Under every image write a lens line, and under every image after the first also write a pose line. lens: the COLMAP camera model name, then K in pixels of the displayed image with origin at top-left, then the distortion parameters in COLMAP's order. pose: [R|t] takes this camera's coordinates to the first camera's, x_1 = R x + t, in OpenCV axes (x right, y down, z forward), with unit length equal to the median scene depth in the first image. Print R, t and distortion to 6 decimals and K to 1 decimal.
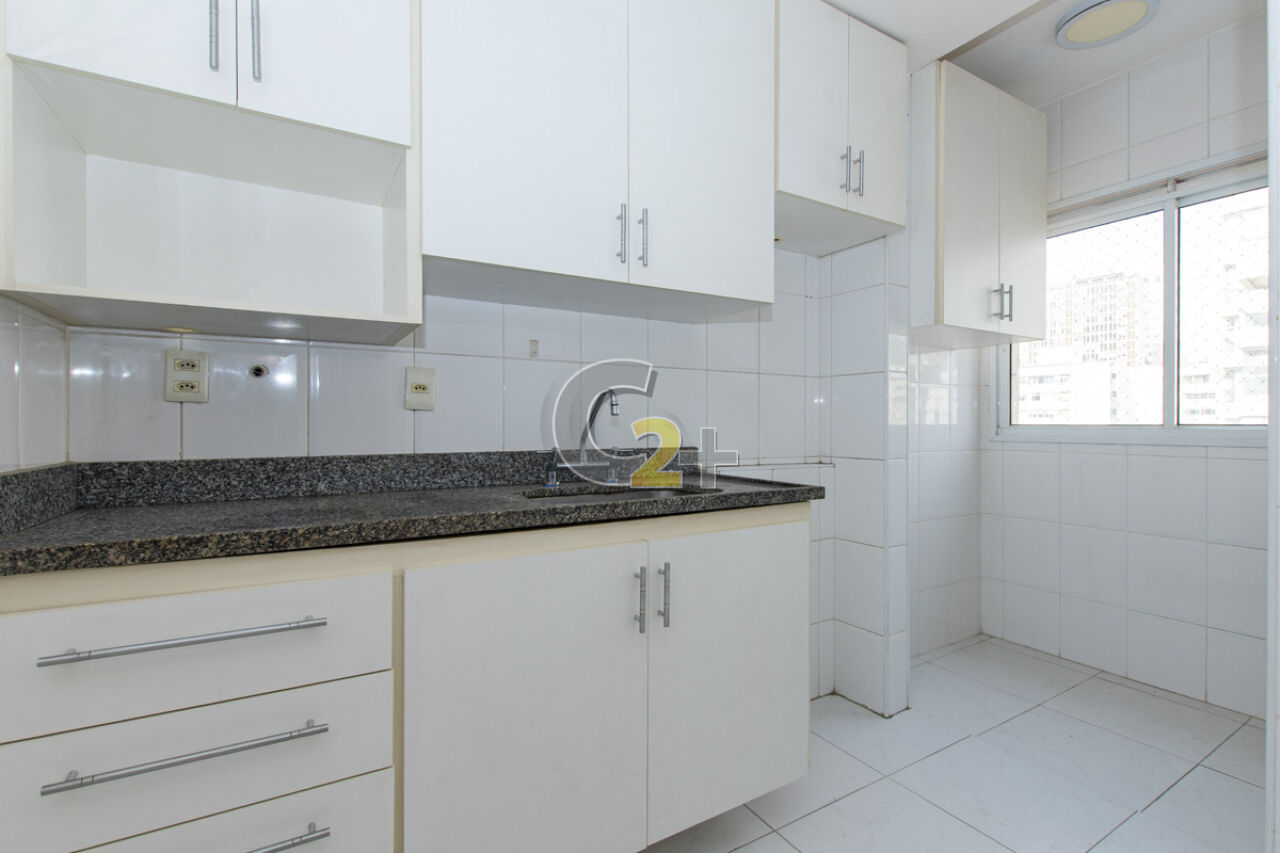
lens RADIAL K [[558.5, 0, 638.9], [0, 558.5, 425.5], [0, 0, 1]] dist [0.000844, -0.000126]
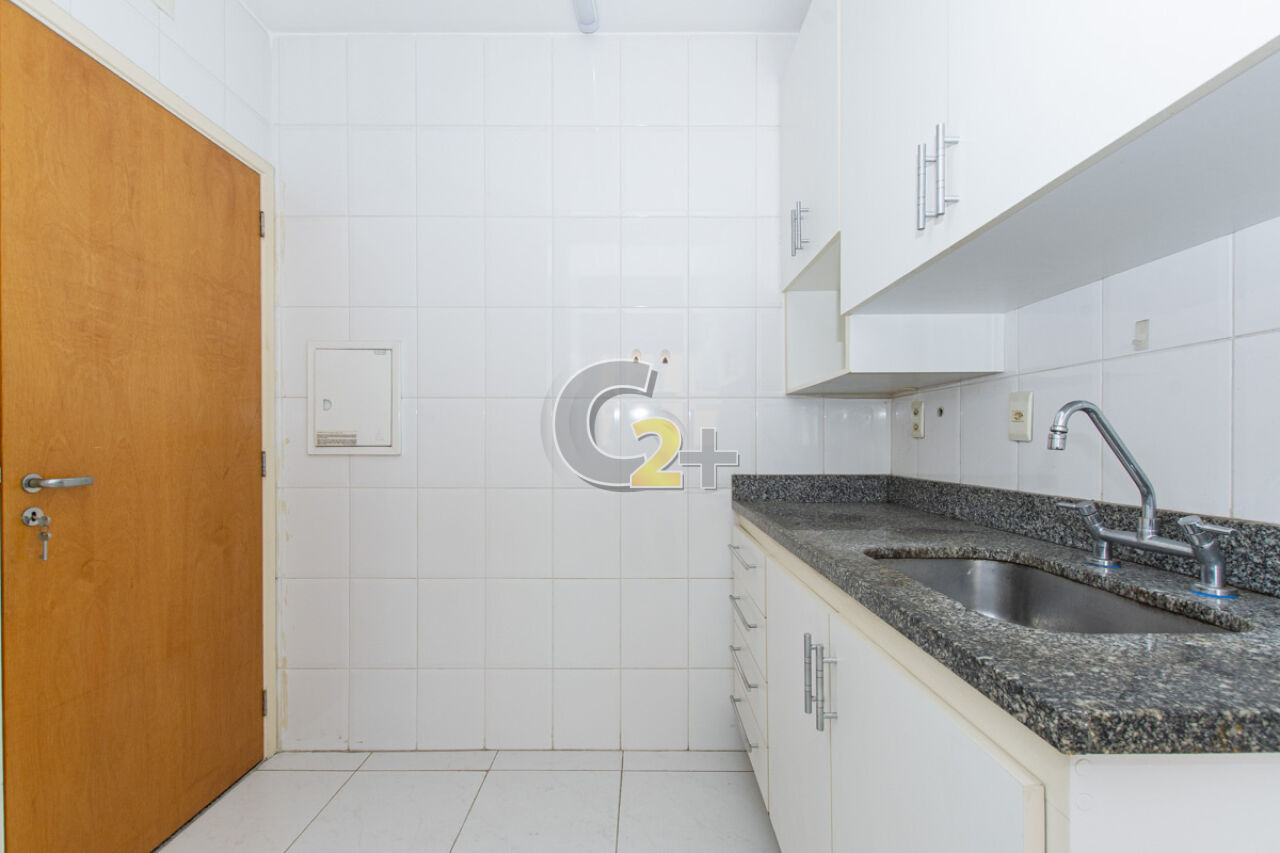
lens RADIAL K [[558.5, 0, 640.5], [0, 558.5, 435.0], [0, 0, 1]] dist [0.000844, -0.000126]
pose [[-0.502319, -0.016547, -0.864524, 0.638804], [-0.010390, 0.999860, -0.013100, -0.019139], [0.864620, 0.002402, -0.502420, 0.908602]]
